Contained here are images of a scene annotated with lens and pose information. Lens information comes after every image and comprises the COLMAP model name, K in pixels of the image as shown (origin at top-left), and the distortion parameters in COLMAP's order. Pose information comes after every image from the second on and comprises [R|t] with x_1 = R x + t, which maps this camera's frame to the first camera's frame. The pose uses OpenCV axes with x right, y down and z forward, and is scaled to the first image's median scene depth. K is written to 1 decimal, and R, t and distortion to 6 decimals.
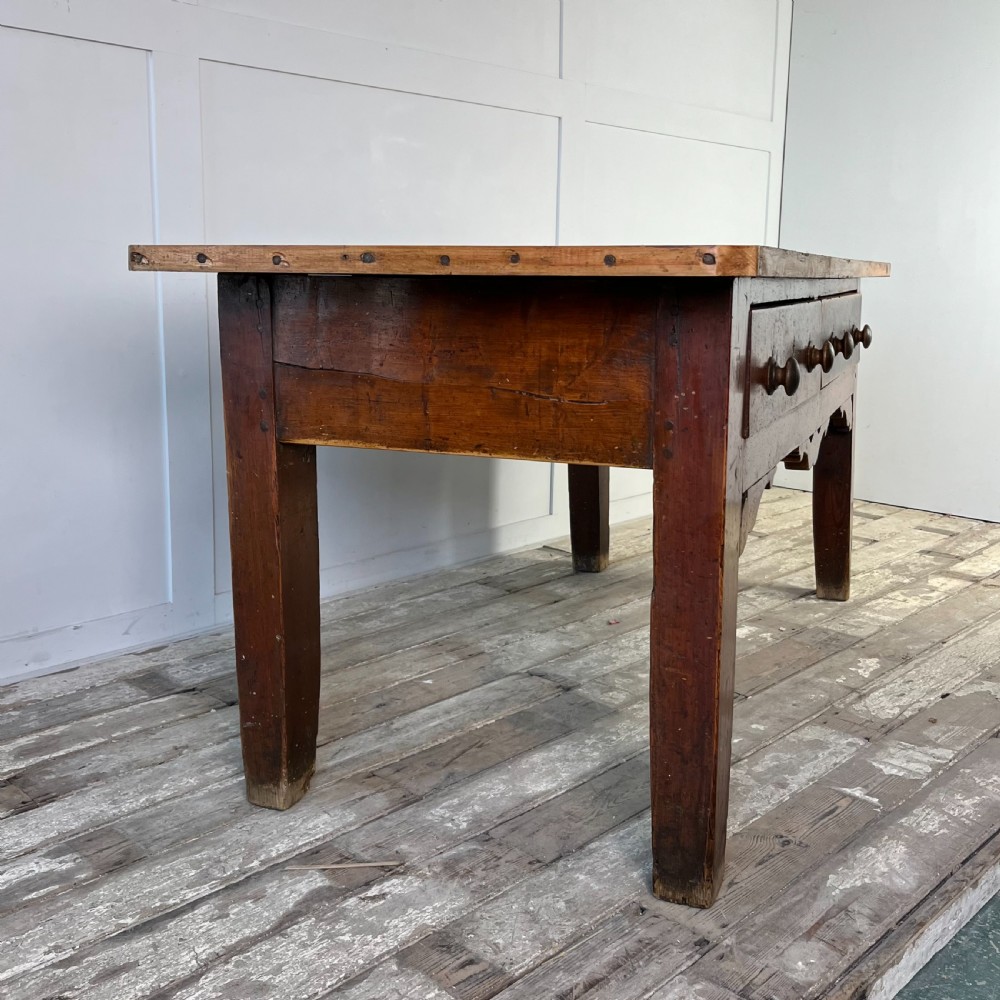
lens RADIAL K [[1104.3, 0, 500.0], [0, 1104.3, 500.0], [0, 0, 1]] dist [0.020989, -0.025860]
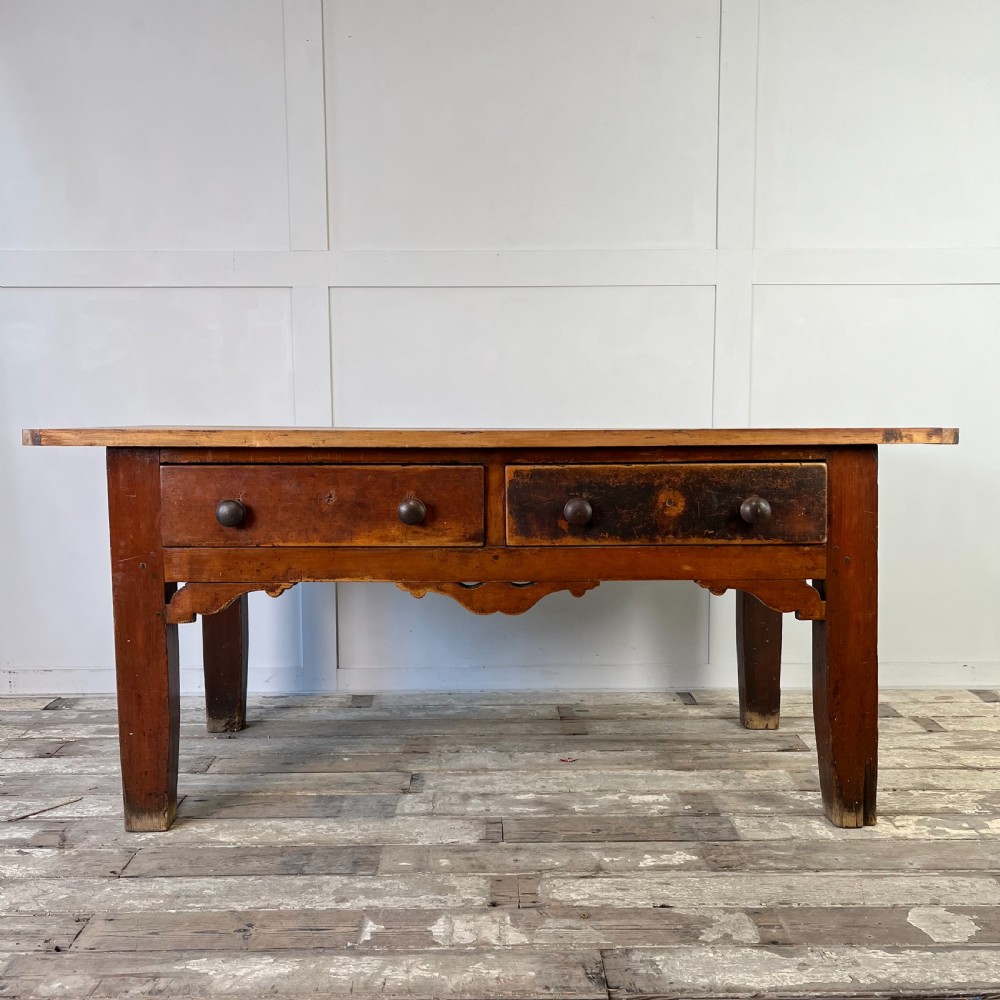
lens RADIAL K [[1002.6, 0, 501.2], [0, 1002.6, 506.6], [0, 0, 1]] dist [0.107545, -0.247391]
pose [[0.704420, 0.062124, -0.707059, 0.843209], [-0.138333, 0.989076, -0.050913, -0.086220], [0.696173, 0.133674, 0.705319, 0.257773]]
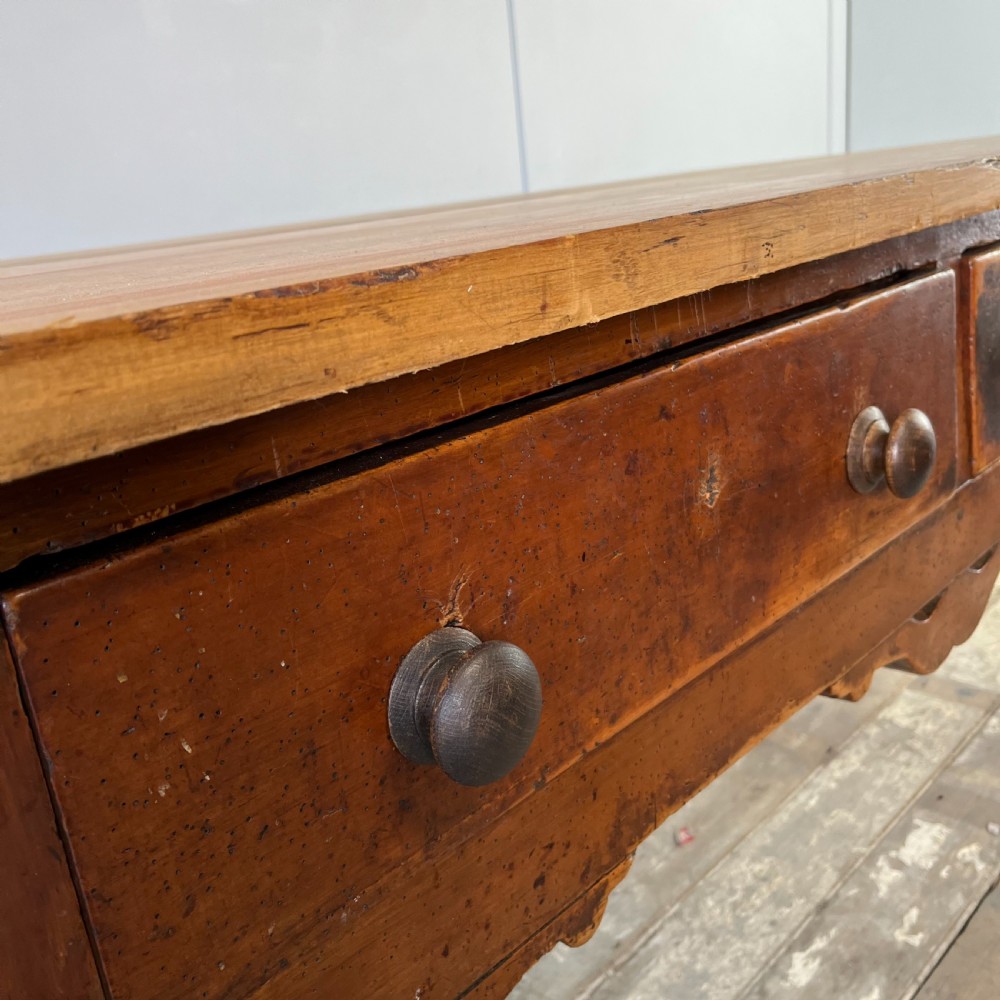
lens RADIAL K [[1027.0, 0, 498.1], [0, 1027.0, 511.8], [0, 0, 1]] dist [0.017739, 0.020821]
pose [[0.994222, -0.103750, -0.027527, 0.045858], [0.106251, 0.987659, 0.115066, -0.144744], [0.015249, -0.117326, 0.992976, 0.559157]]
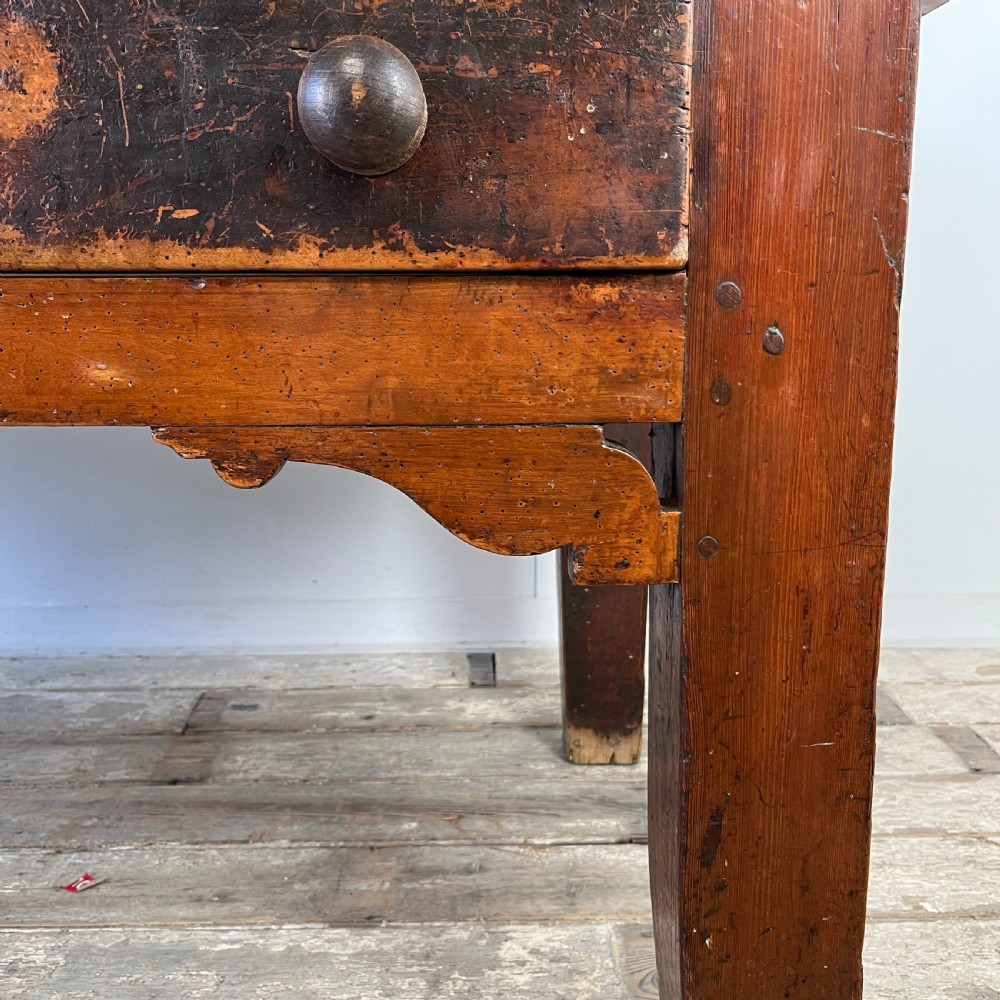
lens RADIAL K [[1014.8, 0, 496.5], [0, 1014.8, 500.4], [0, 0, 1]] dist [0.033023, -0.031422]
pose [[0.709739, 0.159325, -0.686211, 0.530508], [-0.141128, 0.986499, 0.083079, -0.104617], [0.690183, 0.037879, 0.722643, 0.935750]]
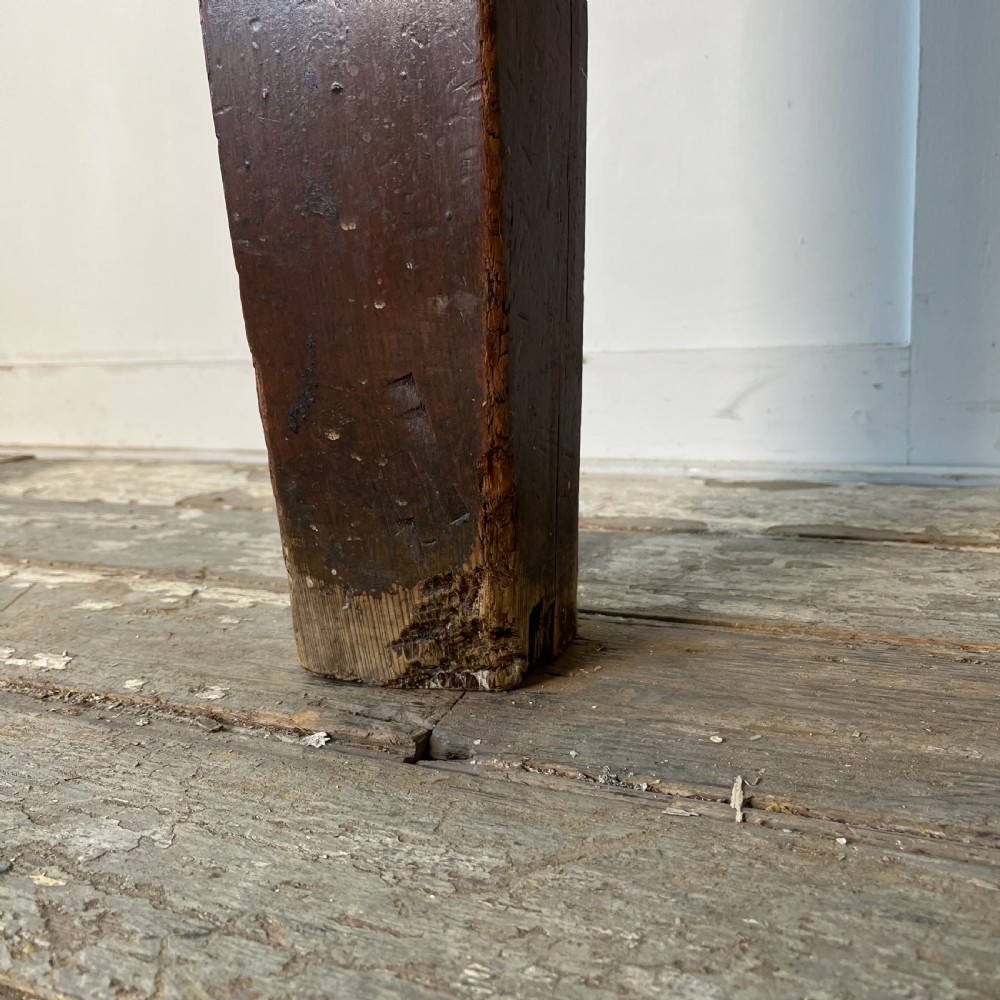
lens RADIAL K [[1027.0, 0, 498.1], [0, 1027.0, 511.8], [0, 0, 1]] dist [0.017739, 0.020821]
pose [[0.332049, 0.207446, -0.920168, -0.091822], [-0.124609, 0.976614, 0.175205, 0.109436], [0.934995, 0.056484, 0.350134, 0.879988]]
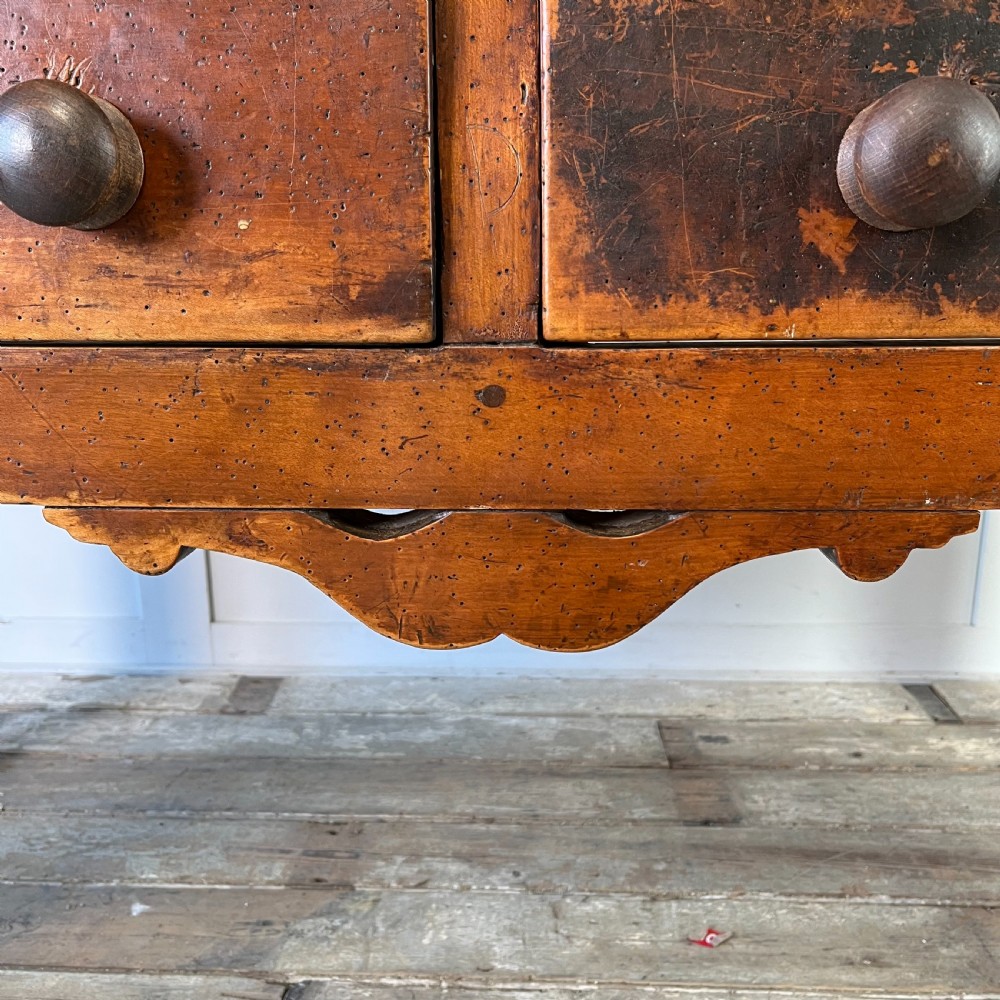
lens RADIAL K [[1014.8, 0, 496.5], [0, 1014.8, 500.4], [0, 0, 1]] dist [0.033023, -0.031422]
pose [[0.664455, 0.171069, -0.727485, 0.340202], [-0.144435, 0.984491, 0.099583, -0.086088], [0.733238, 0.038906, 0.678858, 0.776350]]
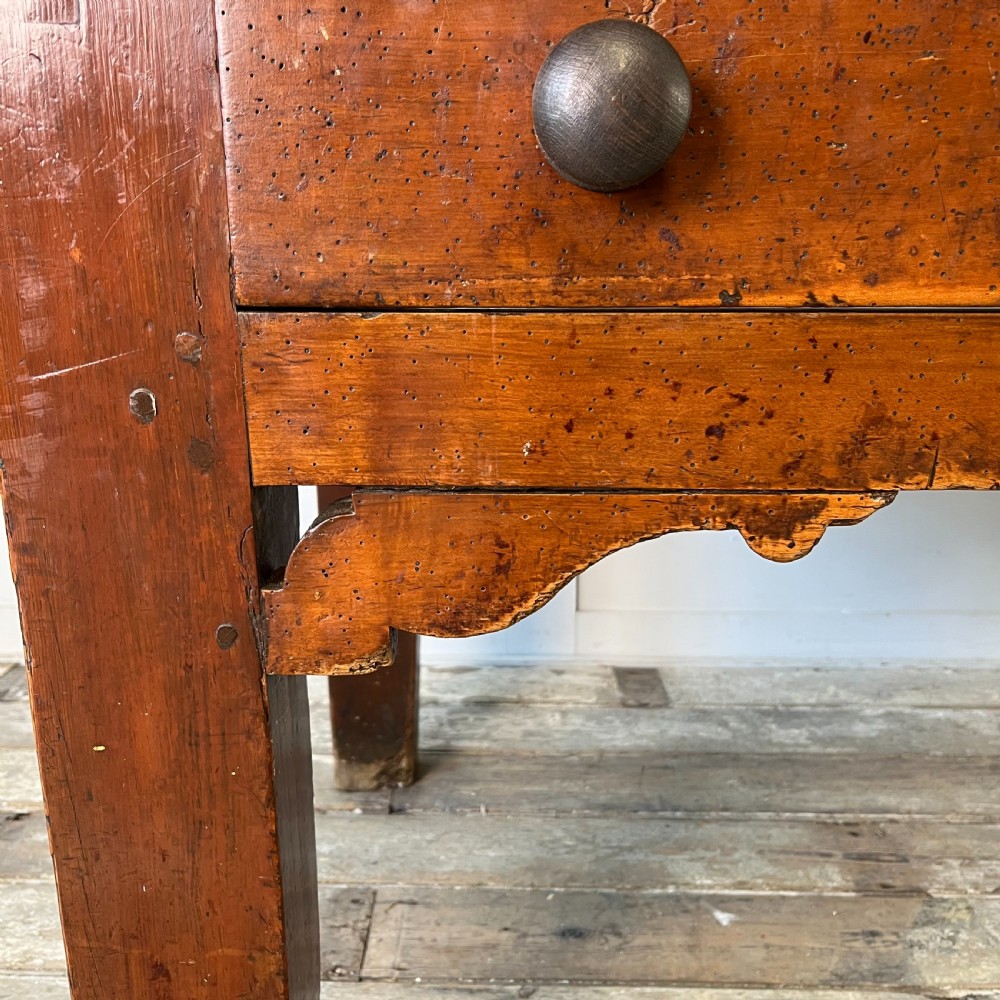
lens RADIAL K [[1020.9, 0, 500.0], [0, 1020.9, 500.0], [0, 0, 1]] dist [0.036832, -0.040013]
pose [[0.677284, 0.181731, -0.712924, 0.147646], [-0.141890, 0.983086, 0.115800, -0.048469], [0.721910, 0.022727, 0.691614, 0.605097]]
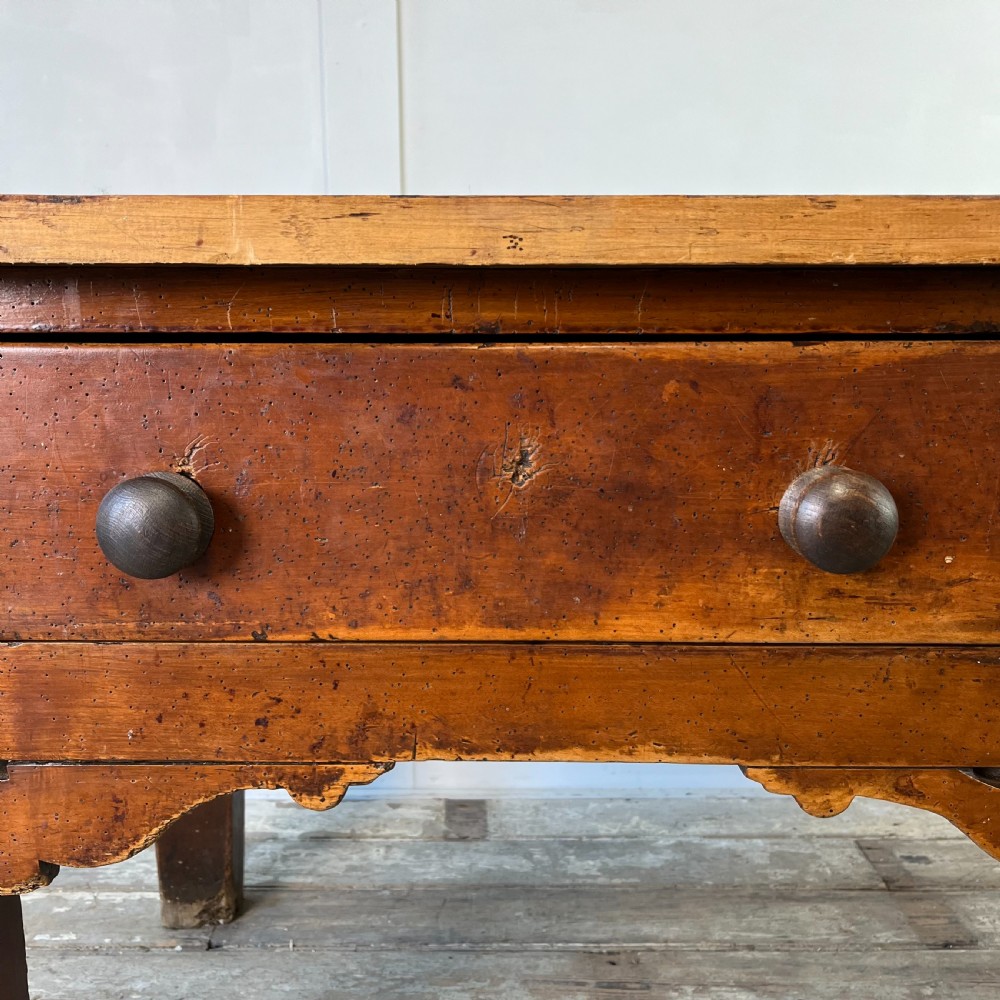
lens RADIAL K [[1014.8, 0, 496.5], [0, 1014.8, 500.4], [0, 0, 1]] dist [0.033023, -0.031422]
pose [[0.696575, 0.123126, -0.706841, 0.259585], [-0.140401, 0.989511, 0.034002, -0.118255], [0.703613, 0.075556, 0.706555, 0.613810]]
